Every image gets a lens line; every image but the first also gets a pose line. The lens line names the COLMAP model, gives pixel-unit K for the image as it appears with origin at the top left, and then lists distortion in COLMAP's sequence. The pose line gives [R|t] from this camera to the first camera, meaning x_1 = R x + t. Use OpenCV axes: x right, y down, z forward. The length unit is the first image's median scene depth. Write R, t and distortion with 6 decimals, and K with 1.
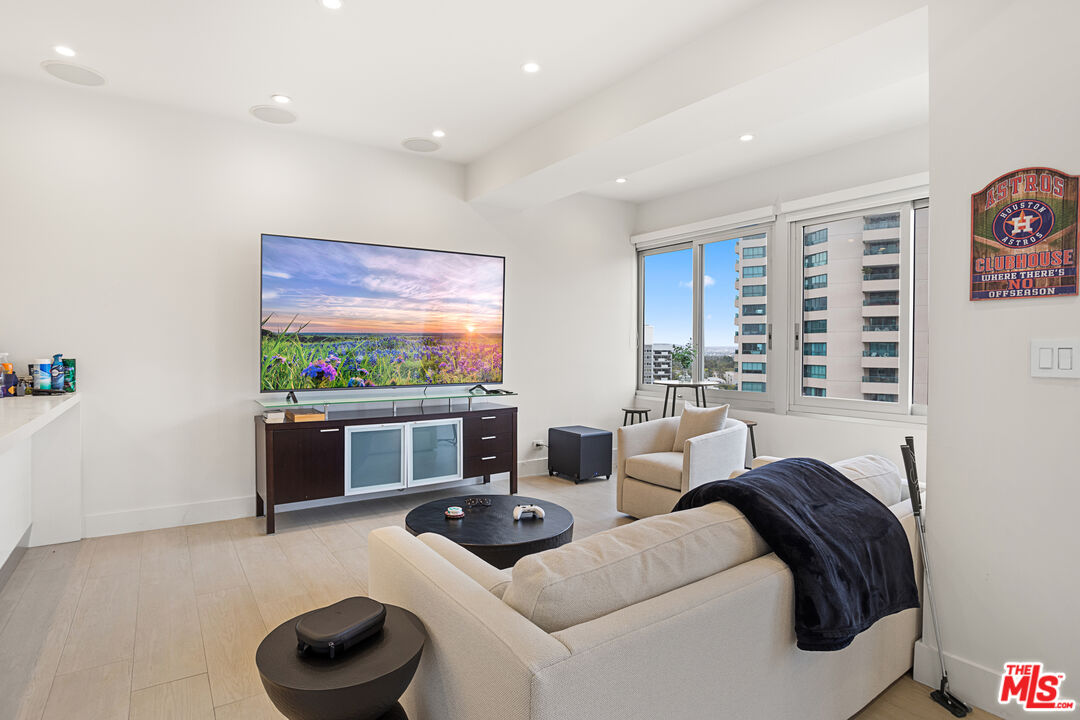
lens RADIAL K [[550.2, 0, 518.3], [0, 550.2, 350.9], [0, 0, 1]] dist [-0.051157, 0.009119]
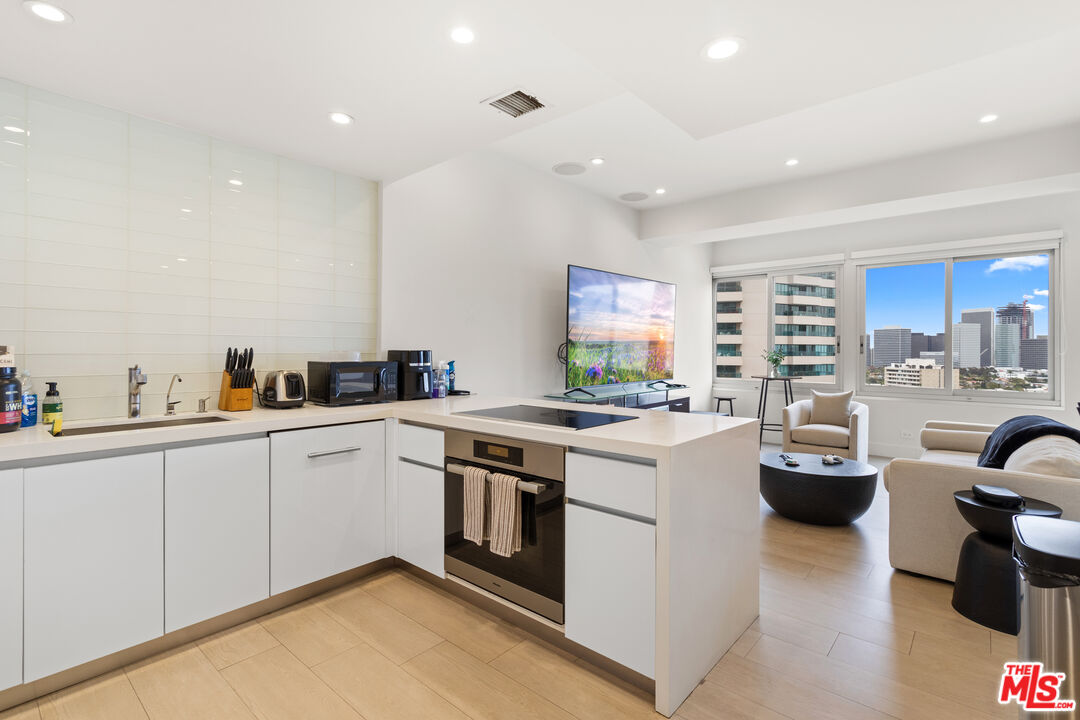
lens RADIAL K [[516.7, 0, 521.7], [0, 516.7, 344.0], [0, 0, 1]] dist [0.003281, 0.002676]
pose [[0.970582, 0.002477, 0.240758, -0.764197], [0.000742, 0.999912, -0.013275, -0.009749], [-0.240769, 0.013063, 0.970495, -0.139388]]
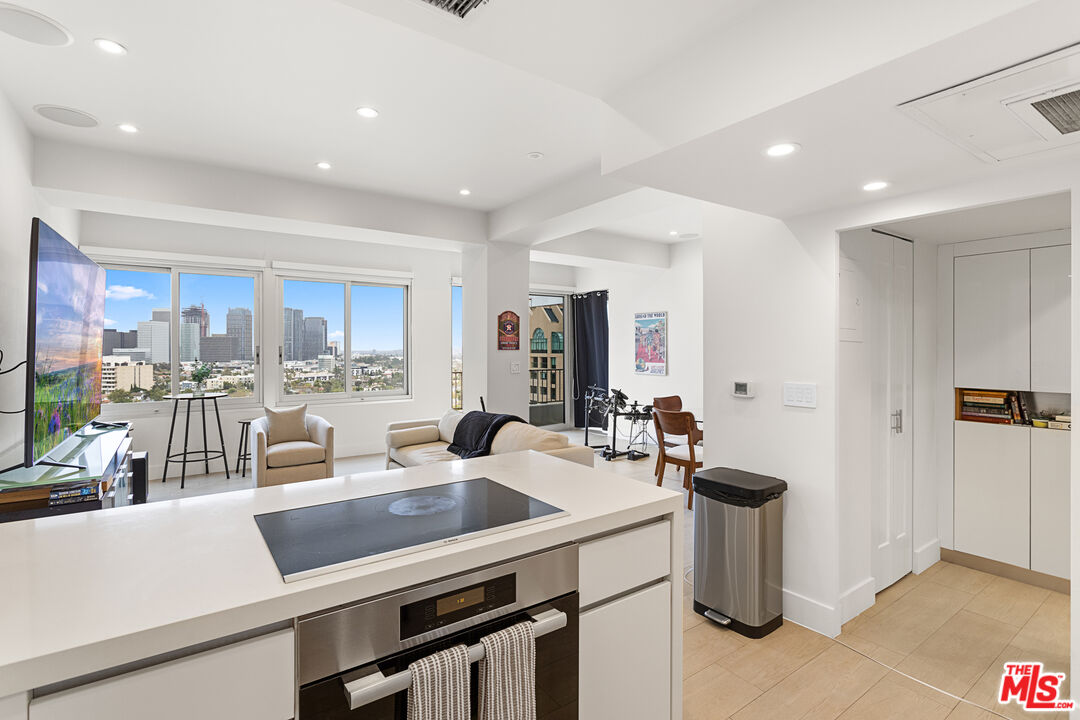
lens RADIAL K [[516.7, 0, 537.1], [0, 516.7, 352.2], [0, 0, 1]] dist [0.003281, 0.002676]
pose [[-0.013308, -0.014739, 0.999803, -0.958664], [0.006551, 0.999869, 0.014827, -0.053739], [-0.999890, 0.006747, -0.013210, 0.354794]]
